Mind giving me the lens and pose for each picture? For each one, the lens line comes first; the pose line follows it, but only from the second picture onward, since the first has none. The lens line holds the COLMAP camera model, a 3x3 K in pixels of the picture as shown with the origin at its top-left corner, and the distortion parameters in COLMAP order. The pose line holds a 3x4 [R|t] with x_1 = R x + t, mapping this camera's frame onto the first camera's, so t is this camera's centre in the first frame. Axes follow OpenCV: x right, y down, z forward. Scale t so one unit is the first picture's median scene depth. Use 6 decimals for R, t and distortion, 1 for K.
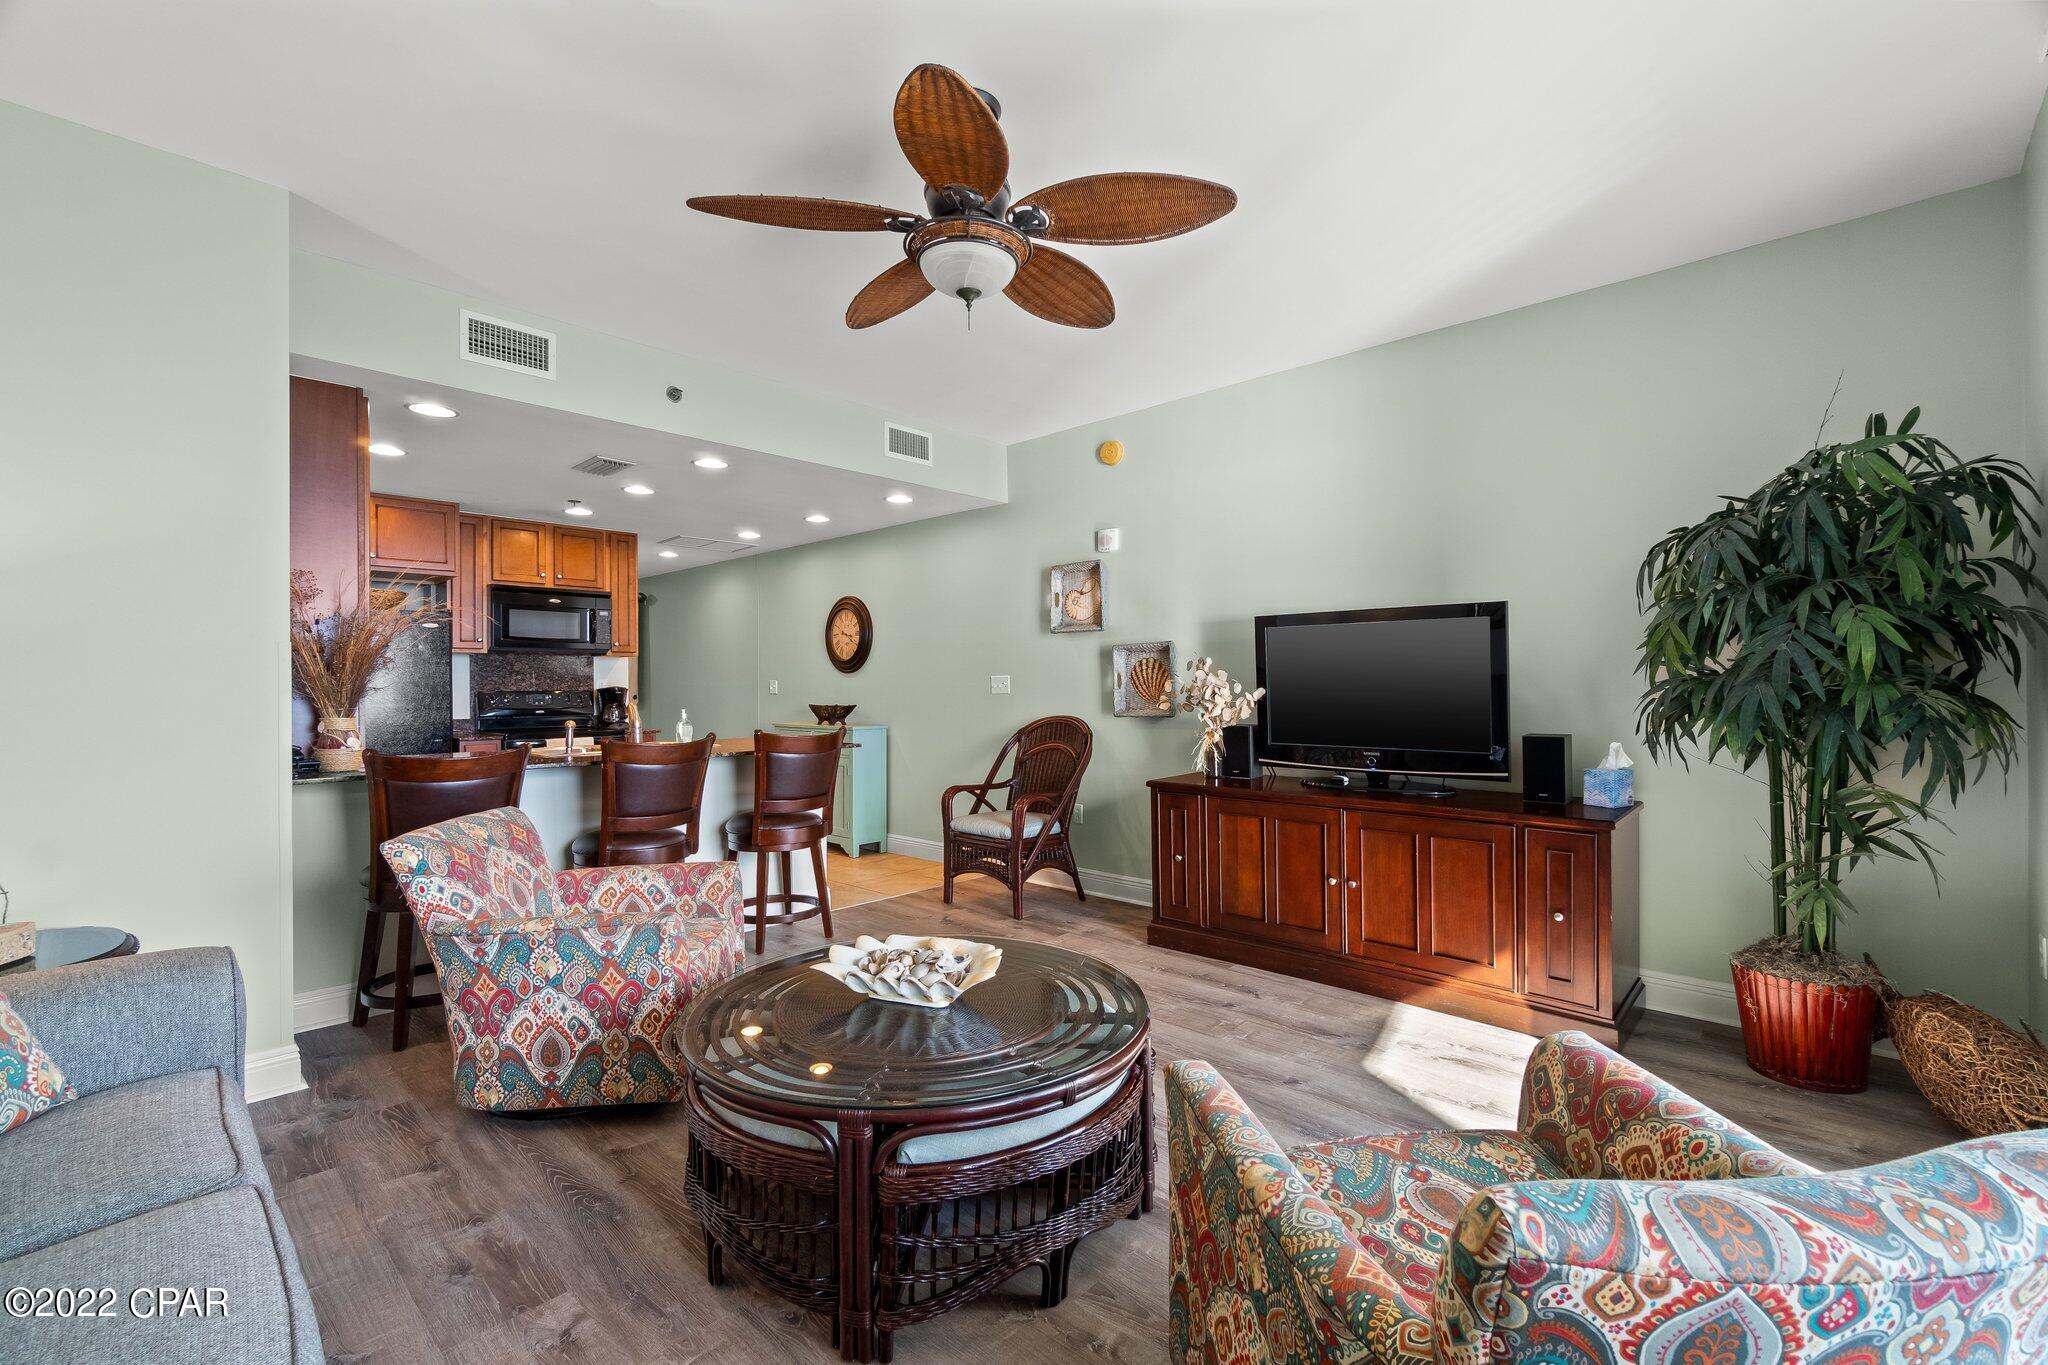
lens RADIAL K [[883.6, 0, 1024.6], [0, 883.6, 687.6], [0, 0, 1]] dist [-0.001998, 0.001247]
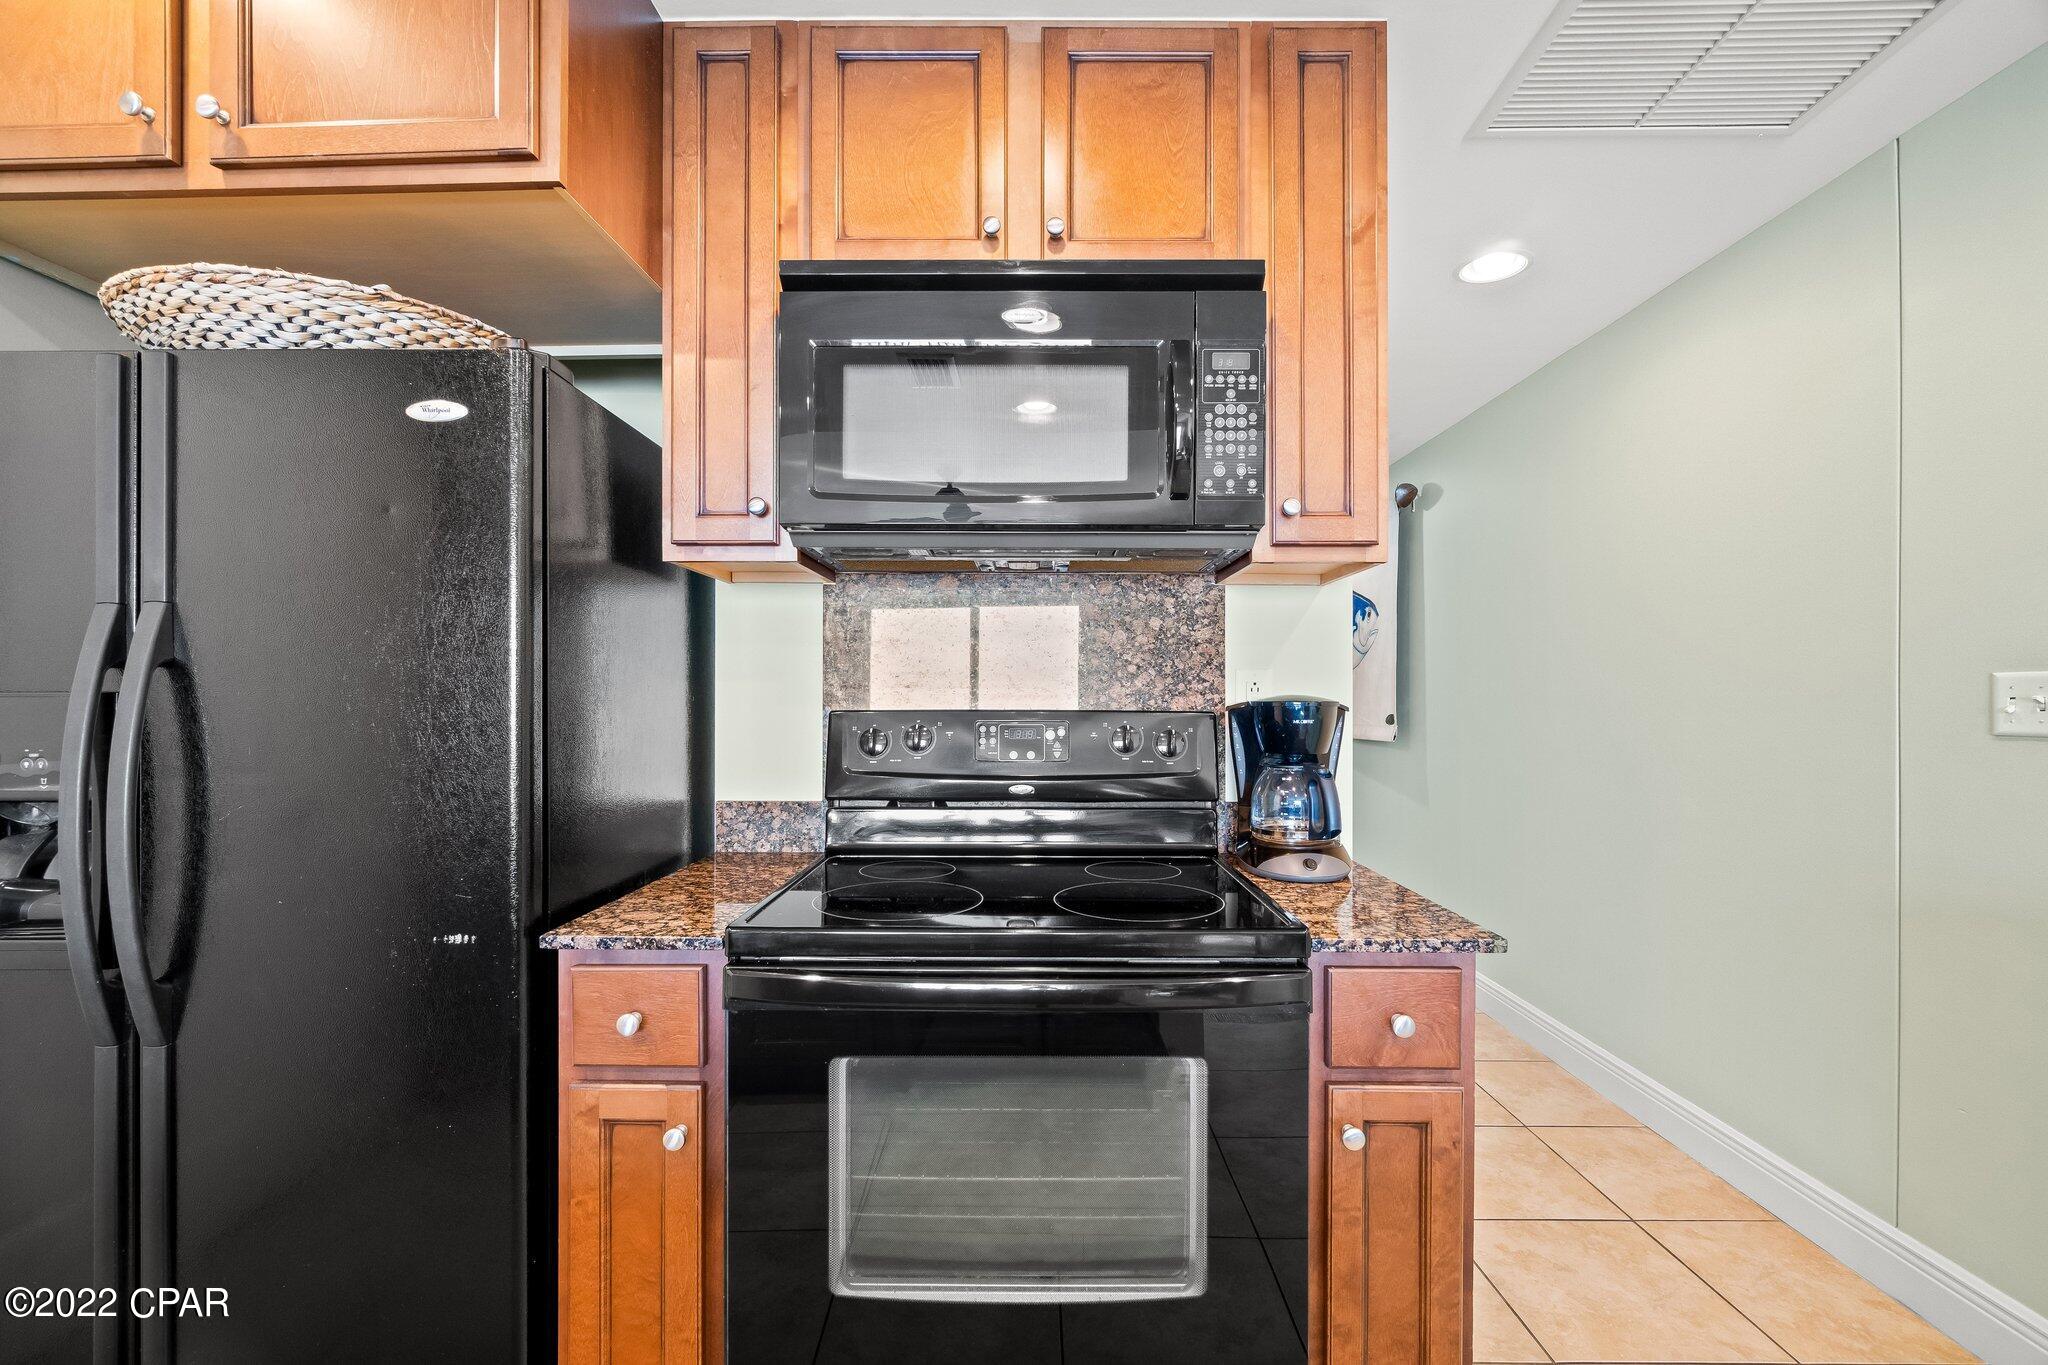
lens RADIAL K [[883.6, 0, 1024.6], [0, 883.6, 687.6], [0, 0, 1]] dist [-0.001998, 0.001247]
pose [[0.684240, 0.002590, -0.729252, -0.339592], [-0.007332, 0.999968, -0.003328, -0.002293], [0.729220, 0.007623, 0.684237, 0.787018]]
